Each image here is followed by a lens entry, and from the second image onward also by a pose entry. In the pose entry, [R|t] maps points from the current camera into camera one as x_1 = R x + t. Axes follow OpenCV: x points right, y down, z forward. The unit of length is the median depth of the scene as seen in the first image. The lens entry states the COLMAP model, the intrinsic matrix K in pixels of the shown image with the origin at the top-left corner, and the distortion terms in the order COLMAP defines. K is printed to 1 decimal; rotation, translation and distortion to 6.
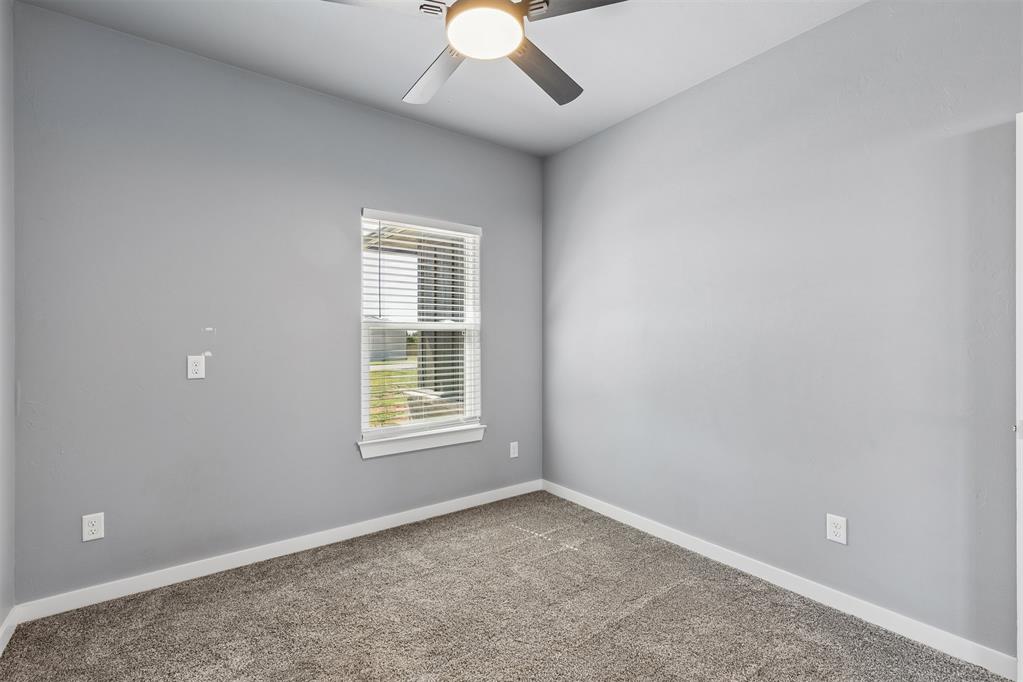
lens RADIAL K [[459.3, 0, 522.5], [0, 459.3, 337.9], [0, 0, 1]] dist [0.007871, -0.000055]
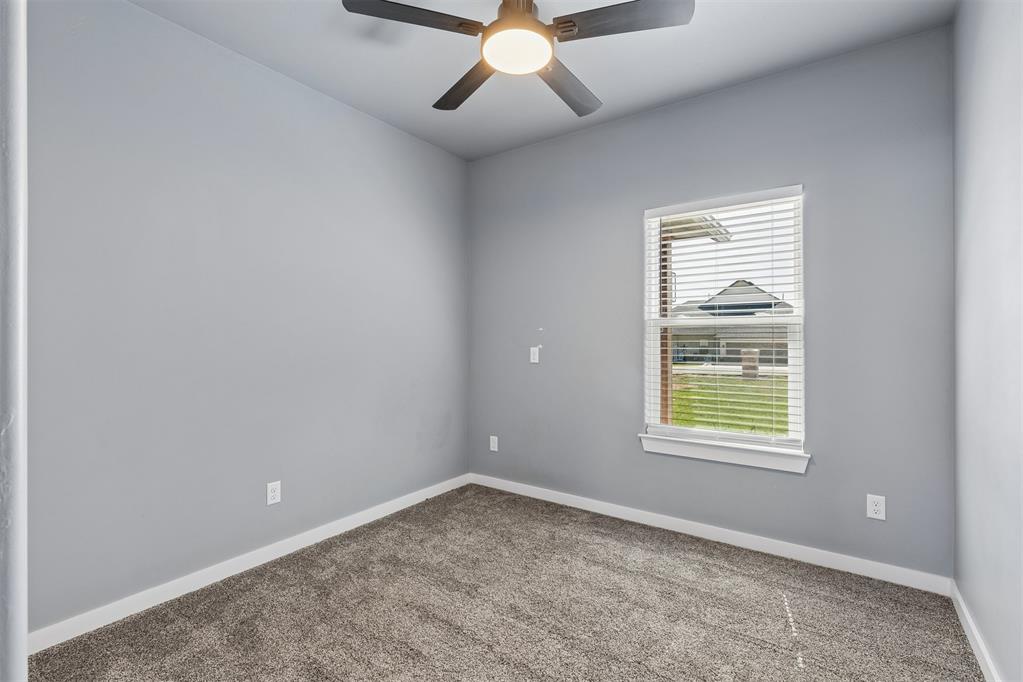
lens RADIAL K [[459.3, 0, 513.5], [0, 459.3, 339.5], [0, 0, 1]] dist [0.007871, -0.000055]
pose [[0.315522, 0.005139, -0.948904, 0.659142], [0.001015, 0.999983, 0.005753, 0.004824], [0.948918, -0.002778, 0.315512, 0.467991]]
